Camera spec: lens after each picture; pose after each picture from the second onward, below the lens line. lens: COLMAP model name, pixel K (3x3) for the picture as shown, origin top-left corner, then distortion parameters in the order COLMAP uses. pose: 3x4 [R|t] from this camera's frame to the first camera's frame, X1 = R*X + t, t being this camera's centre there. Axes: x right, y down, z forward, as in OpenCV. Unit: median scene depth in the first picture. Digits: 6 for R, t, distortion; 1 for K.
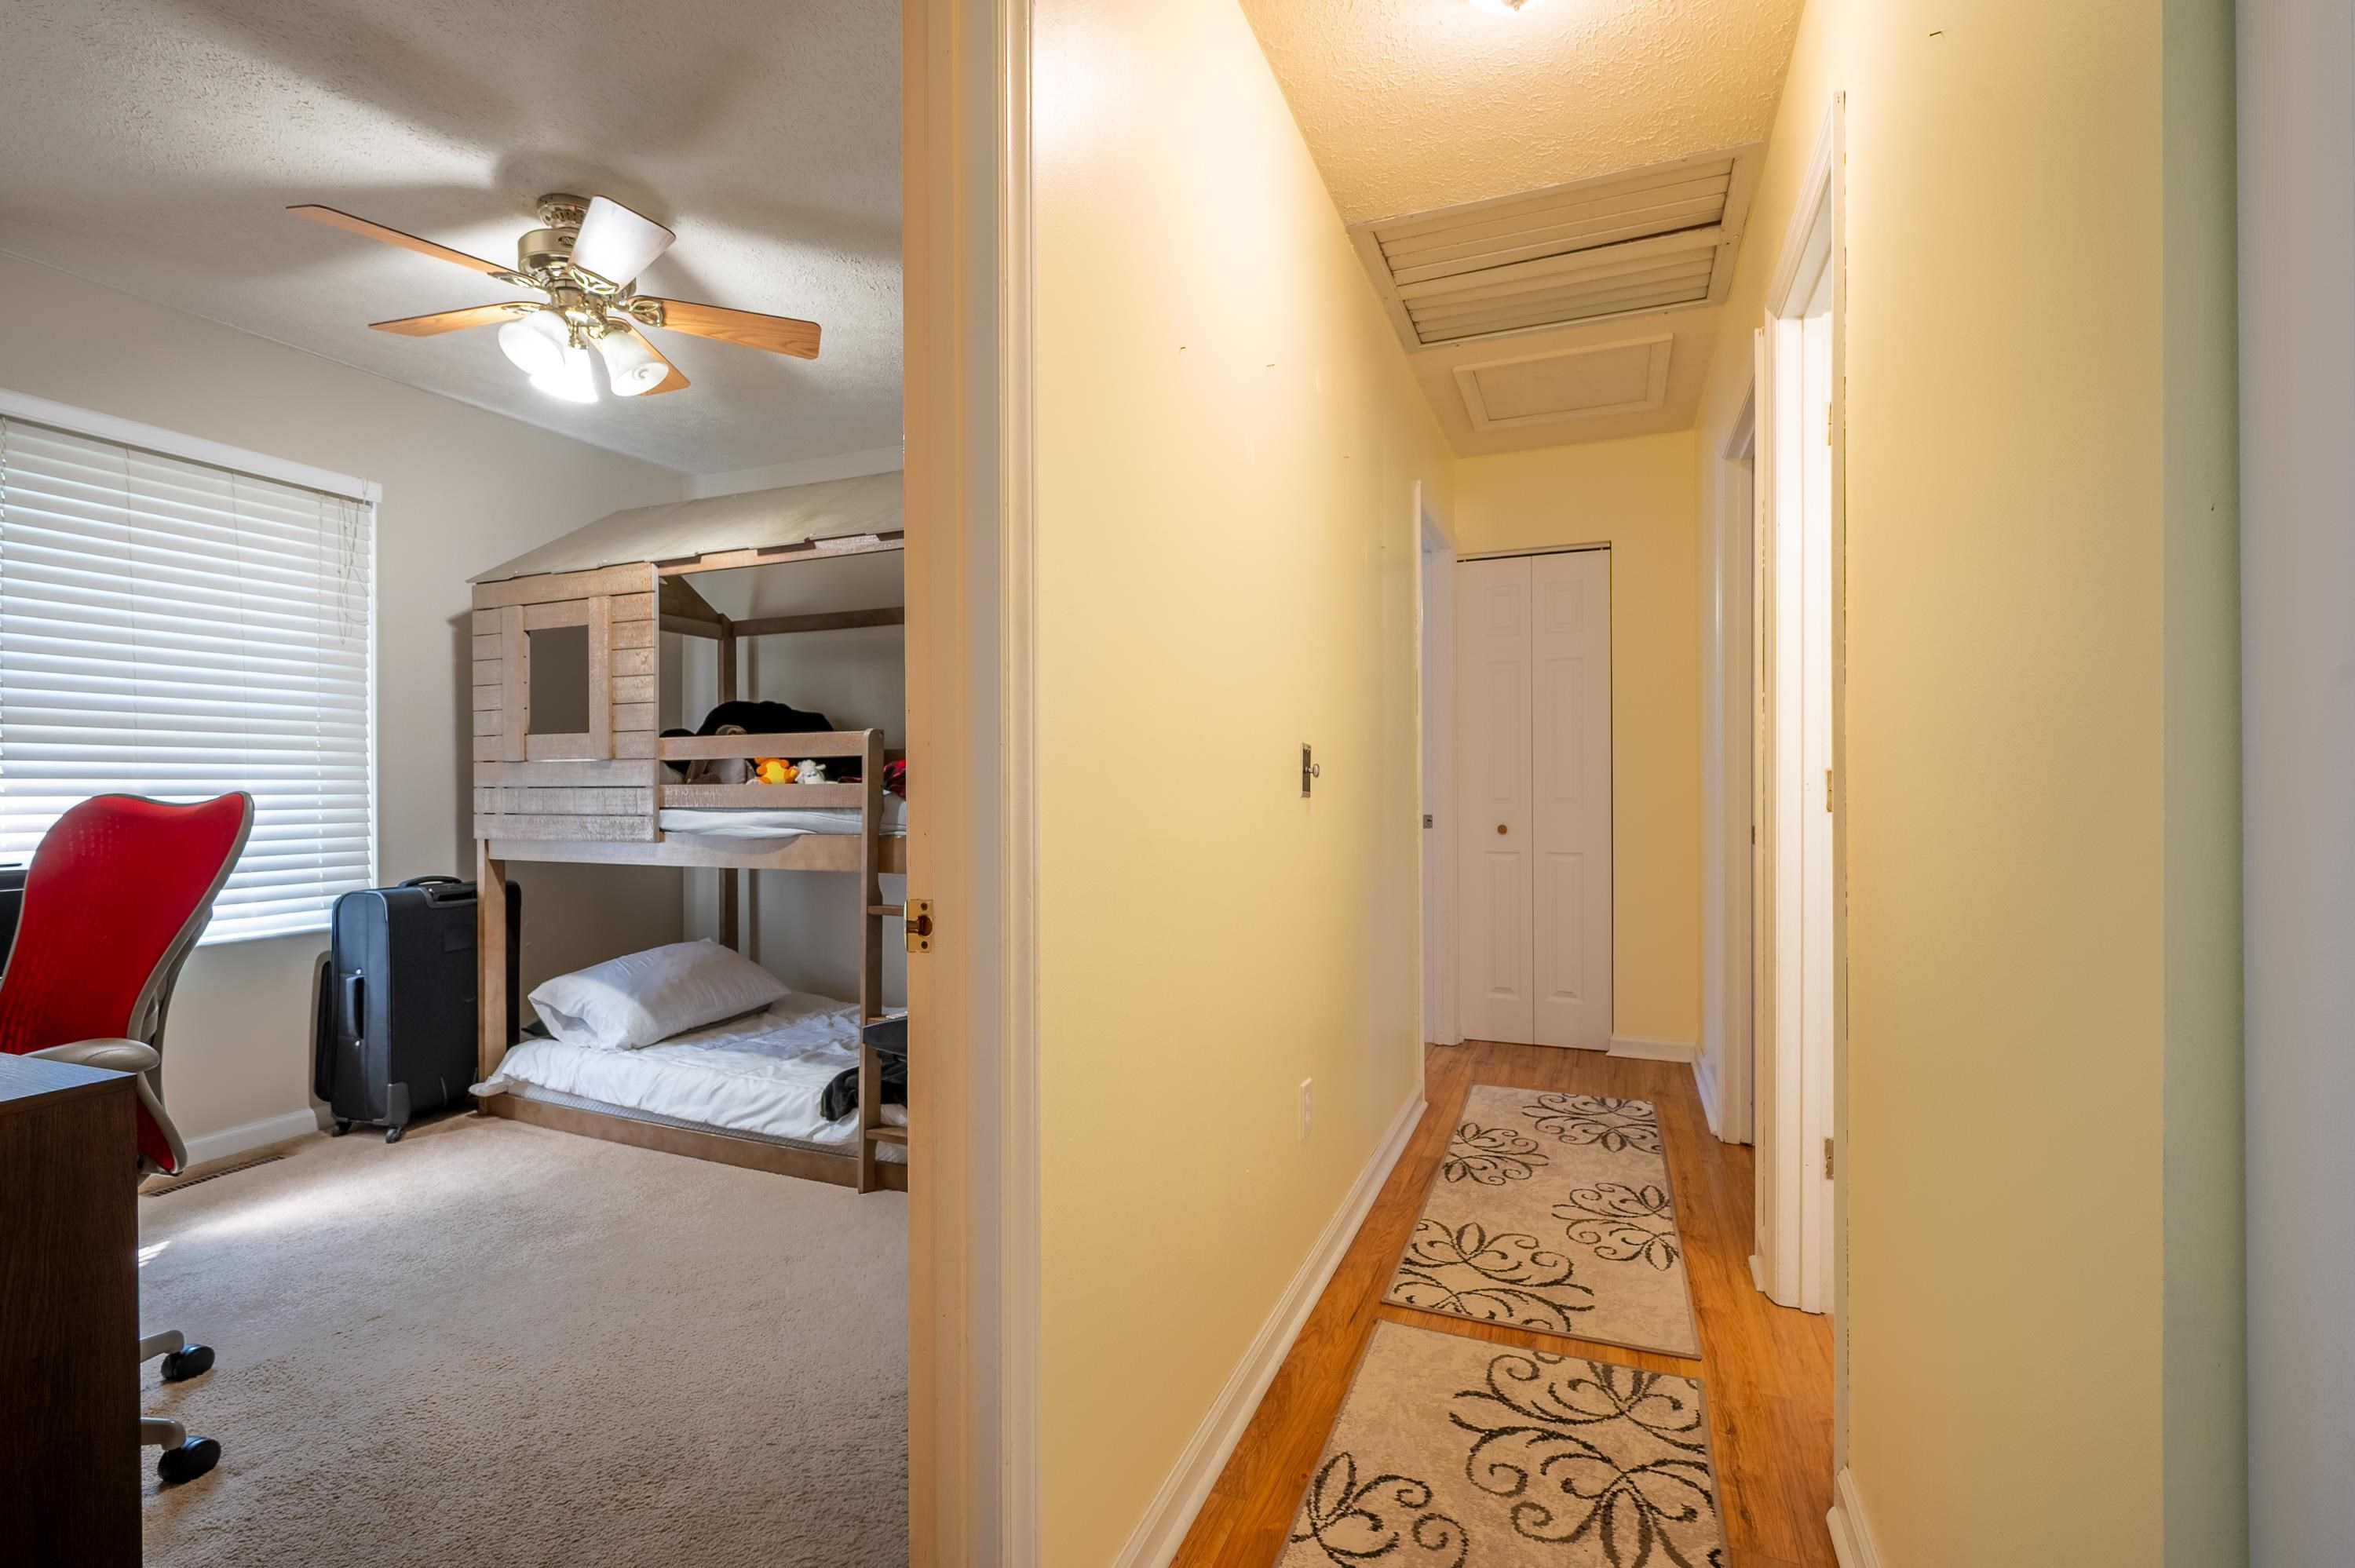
lens RADIAL K [[1034.0, 0, 1177.5], [0, 1034.0, 784.0], [0, 0, 1]] dist [0.001531, -0.000176]
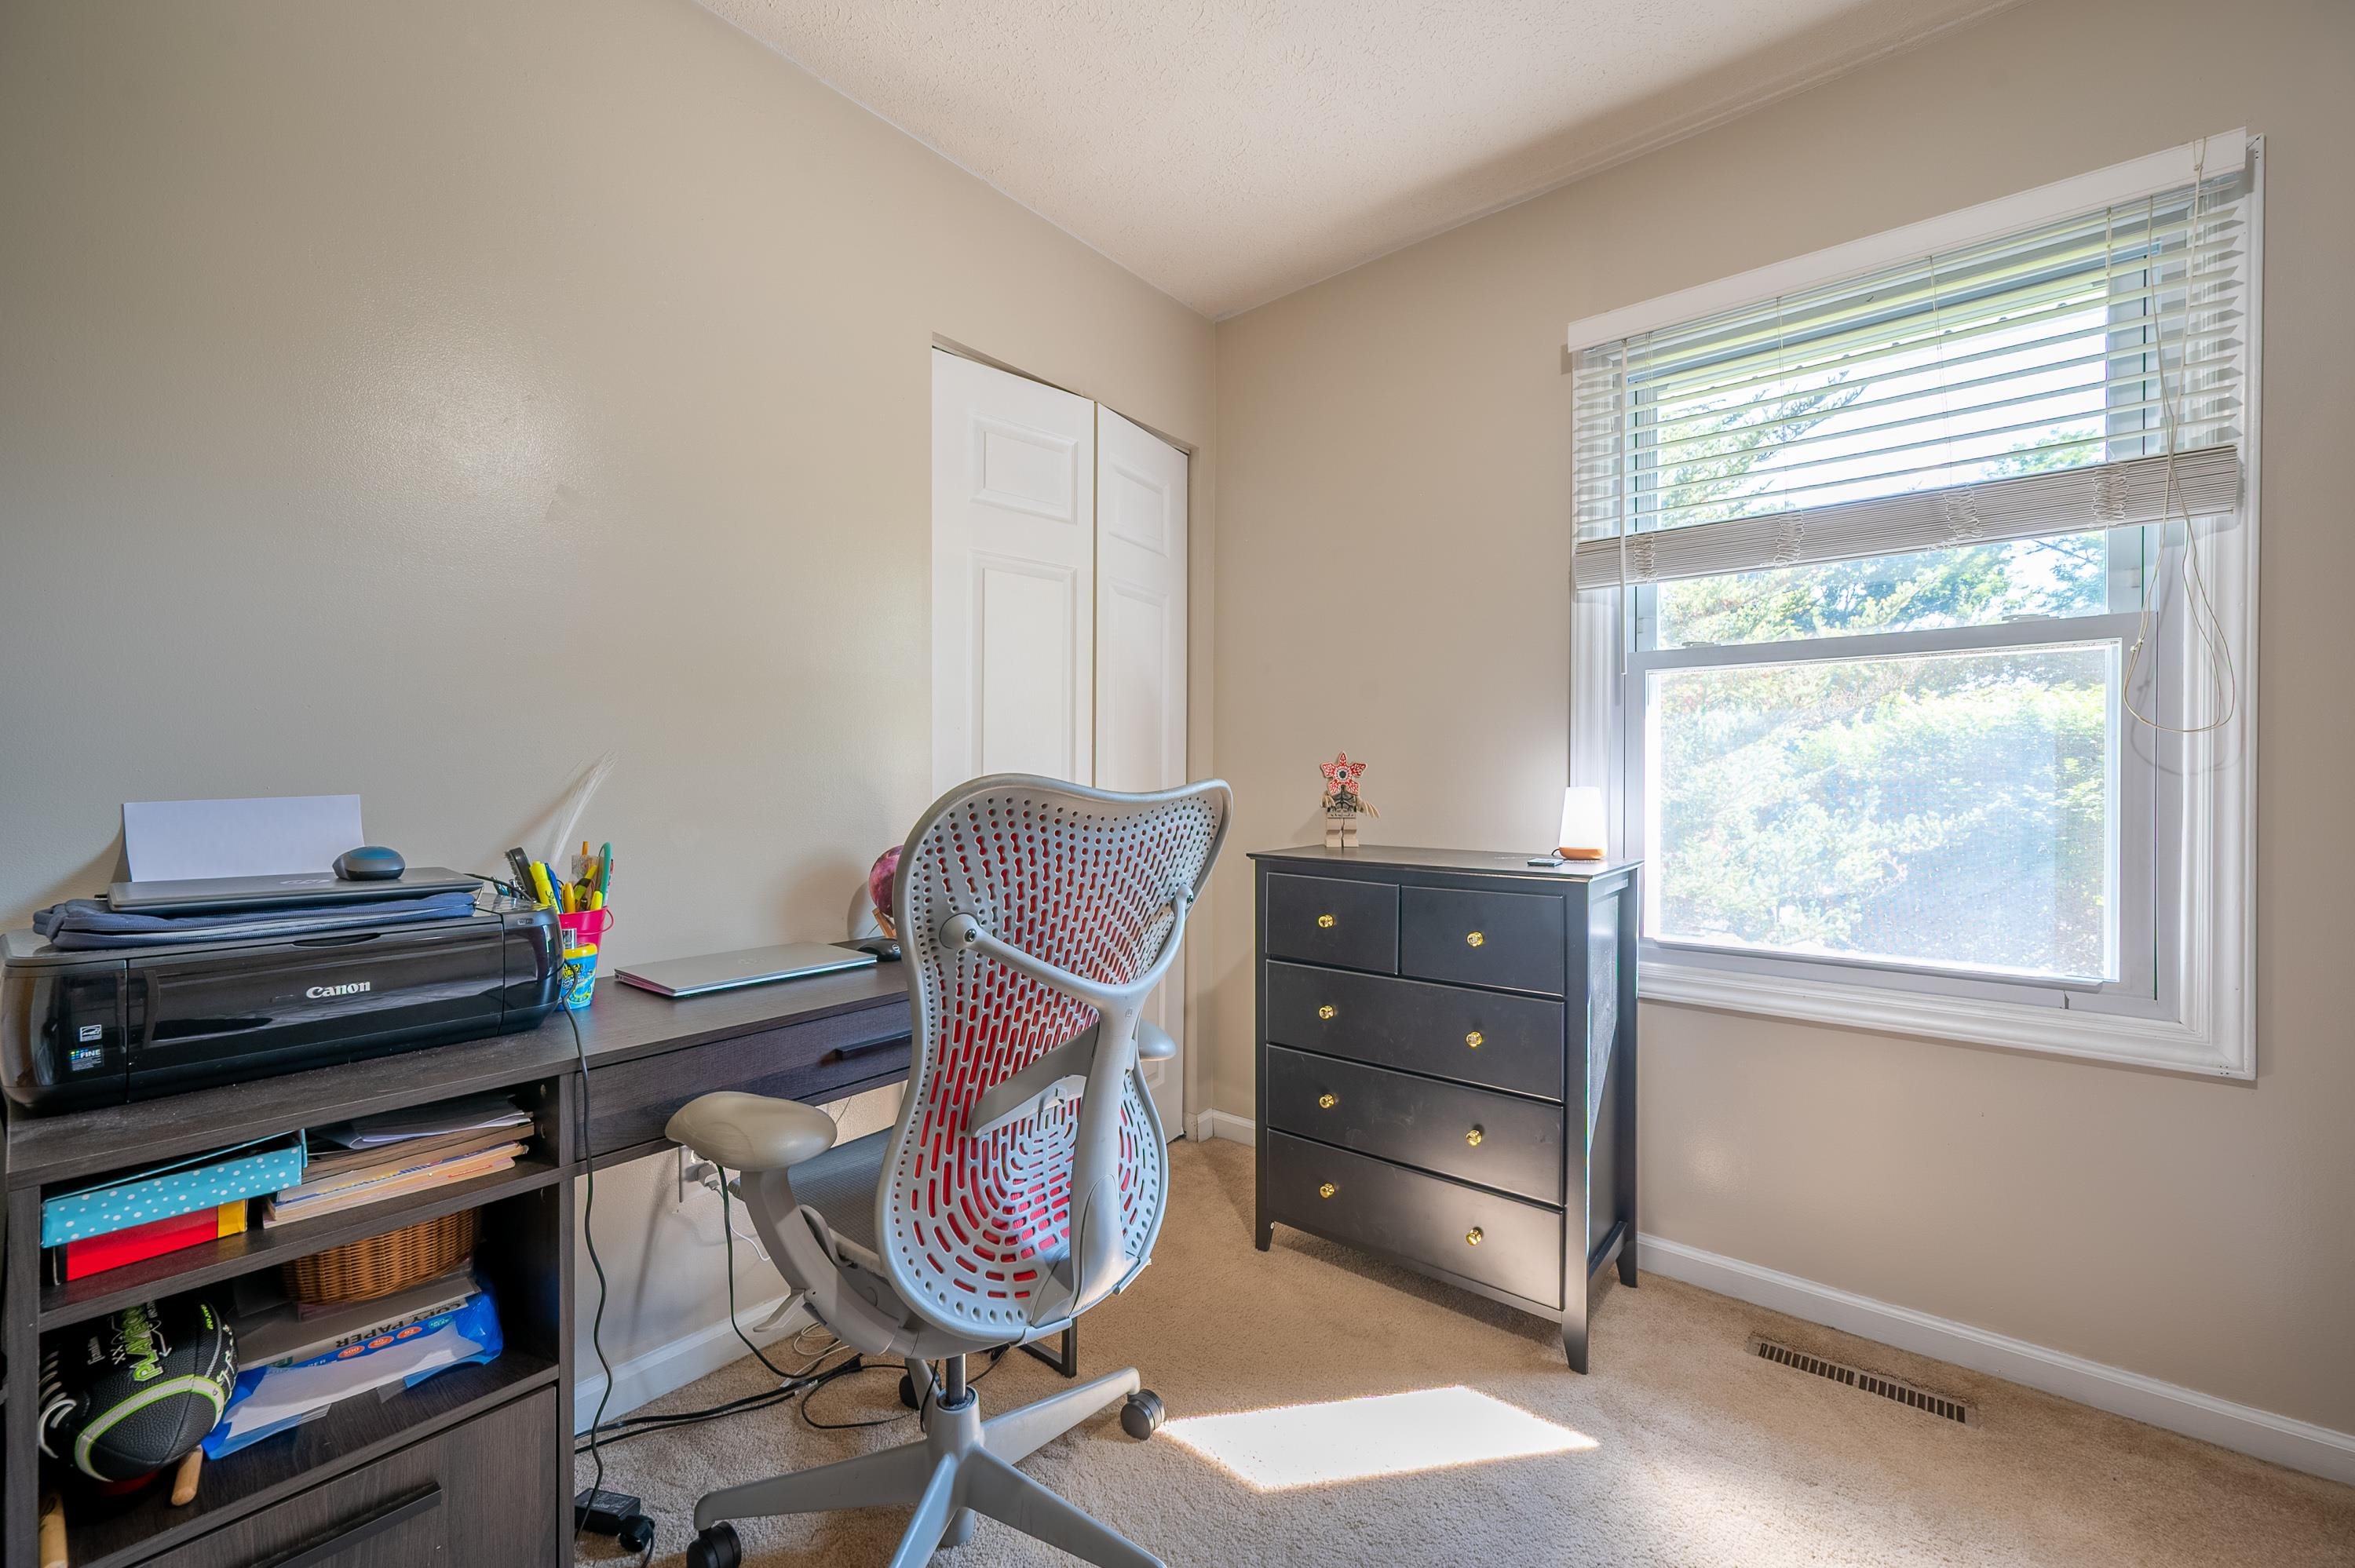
lens RADIAL K [[938.0, 0, 1177.5], [0, 938.0, 784.0], [0, 0, 1]] dist [0.001166, 0.000125]
pose [[-0.307109, 0.009942, -0.951622, -0.227176], [0.002839, 0.999951, 0.009531, 0.003631], [0.951670, 0.000226, -0.307122, 0.717905]]
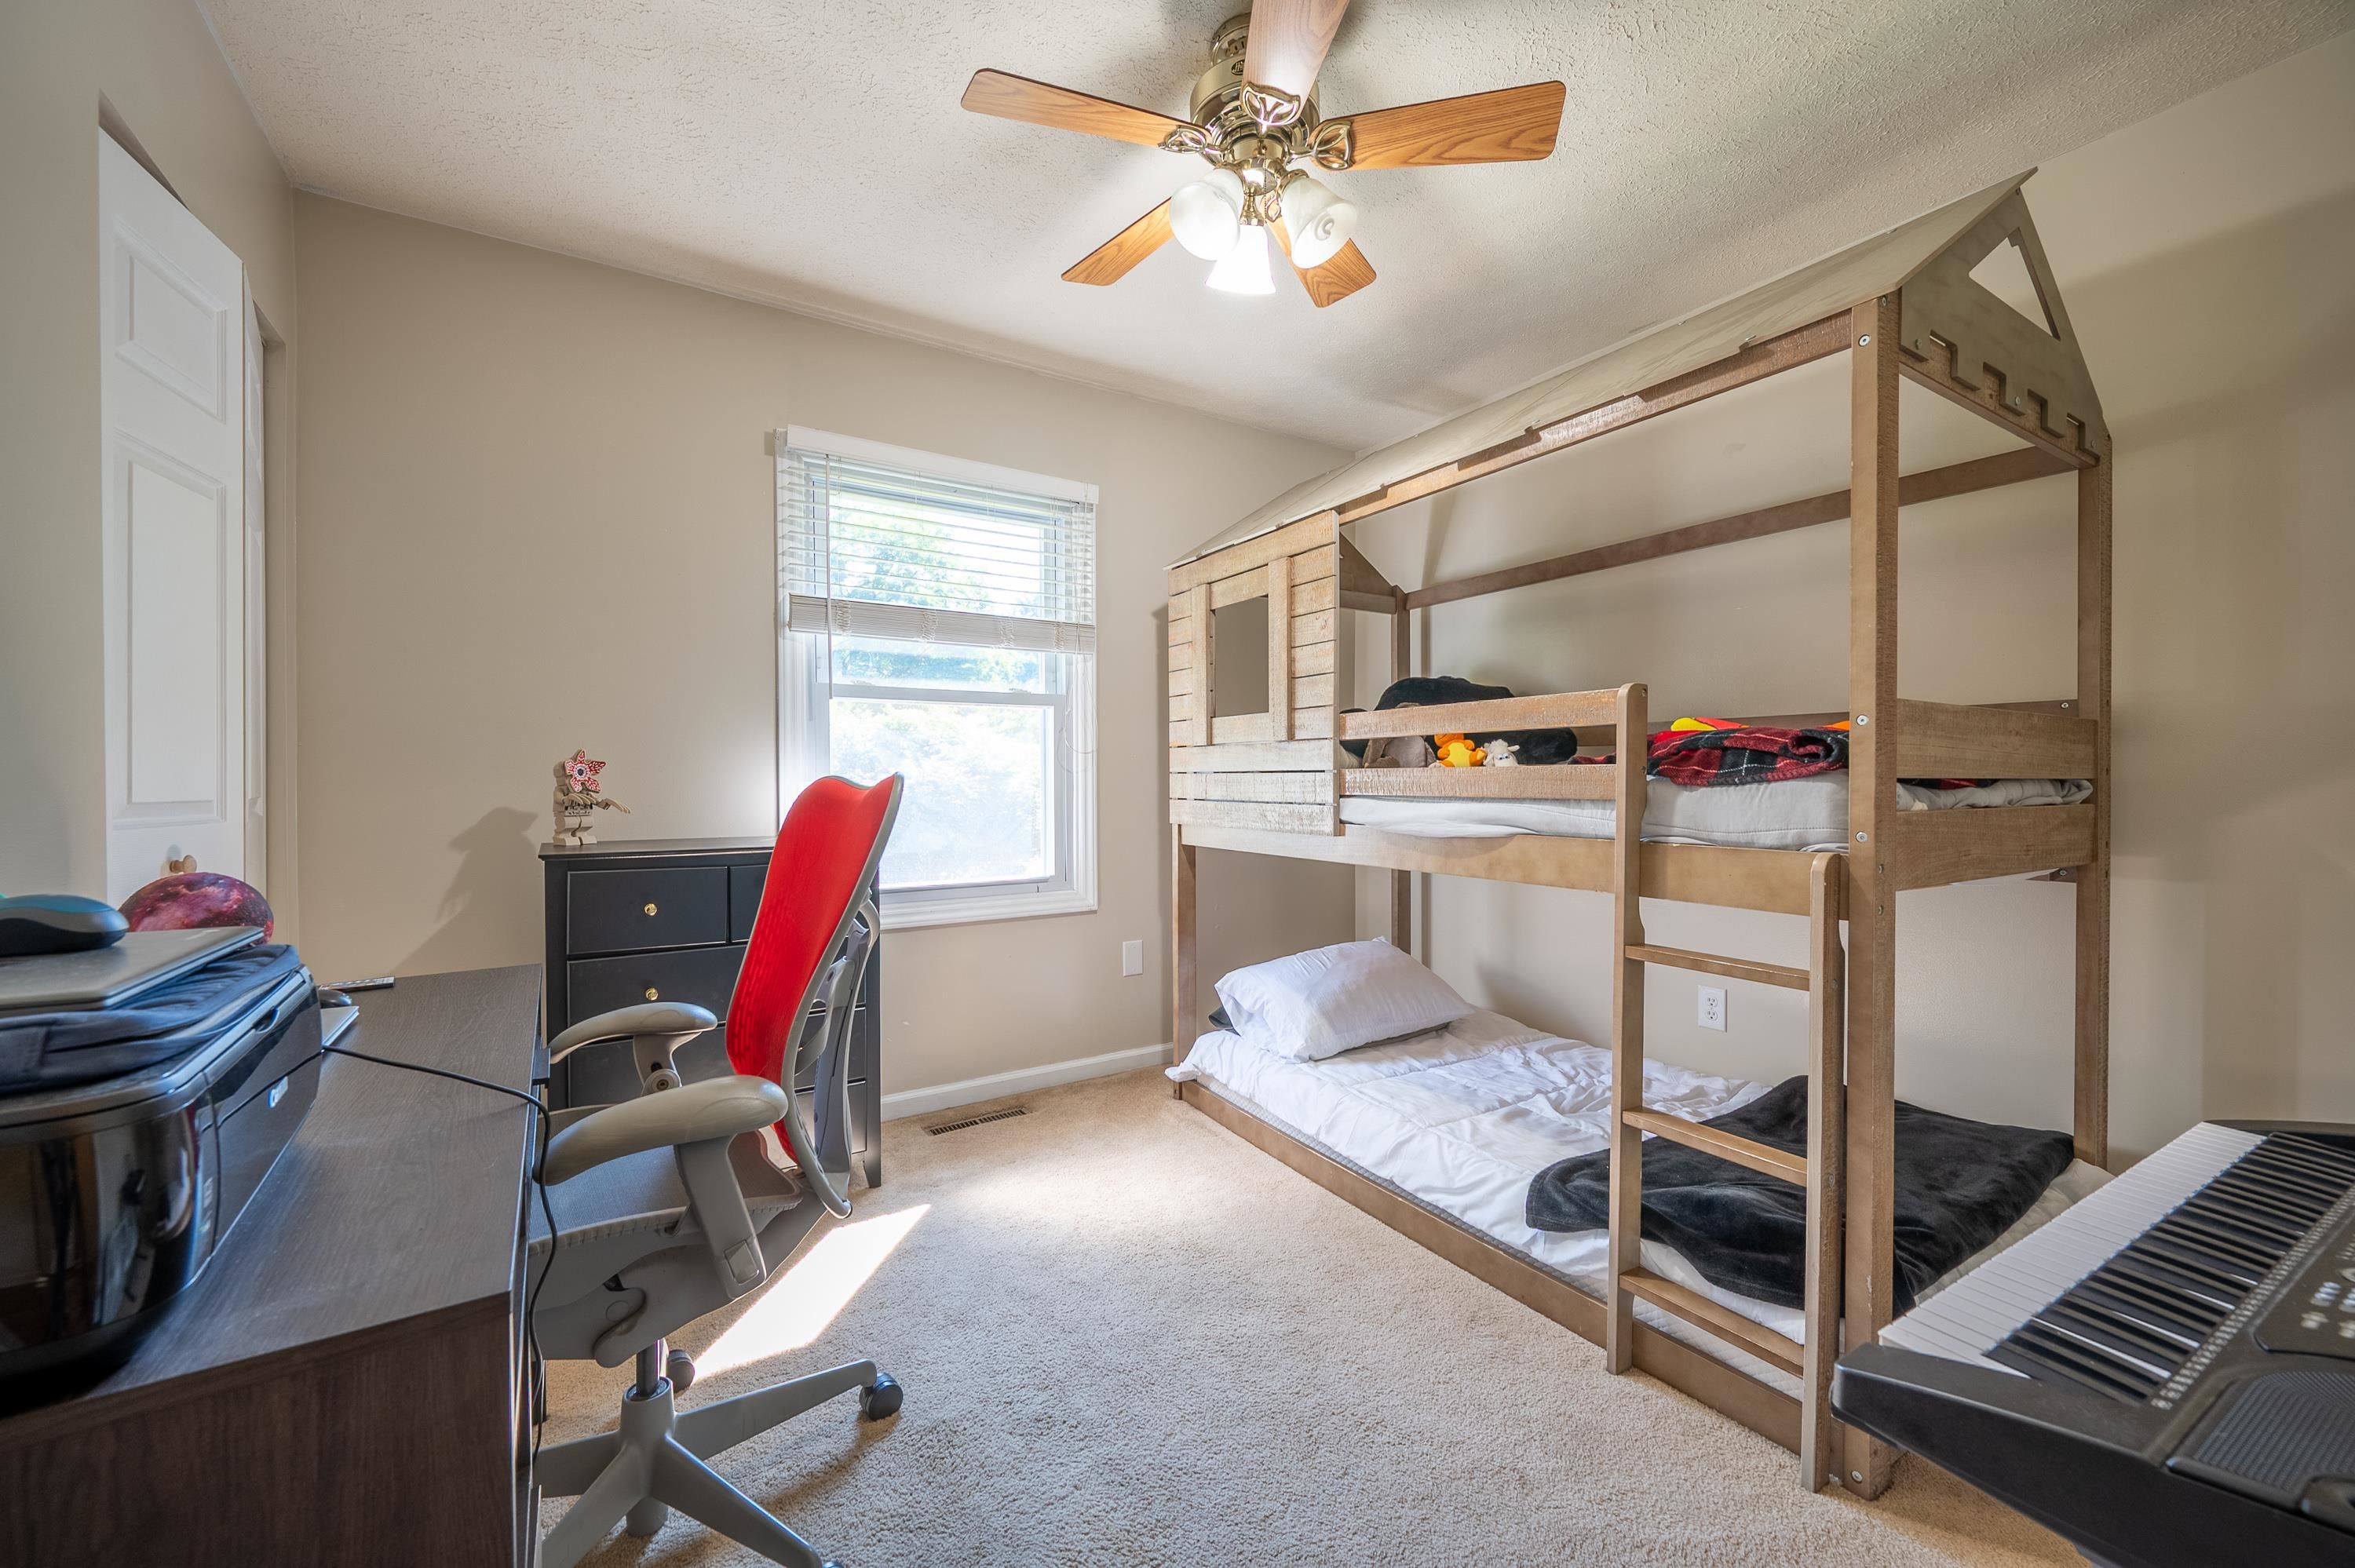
lens RADIAL K [[938.0, 0, 1177.5], [0, 938.0, 784.0], [0, 0, 1]] dist [0.001166, 0.000125]
pose [[0.814977, 0.006758, -0.579455, -0.155260], [0.000033, 0.999931, 0.011708, 0.004270], [0.579494, -0.009561, 0.814920, 0.281204]]
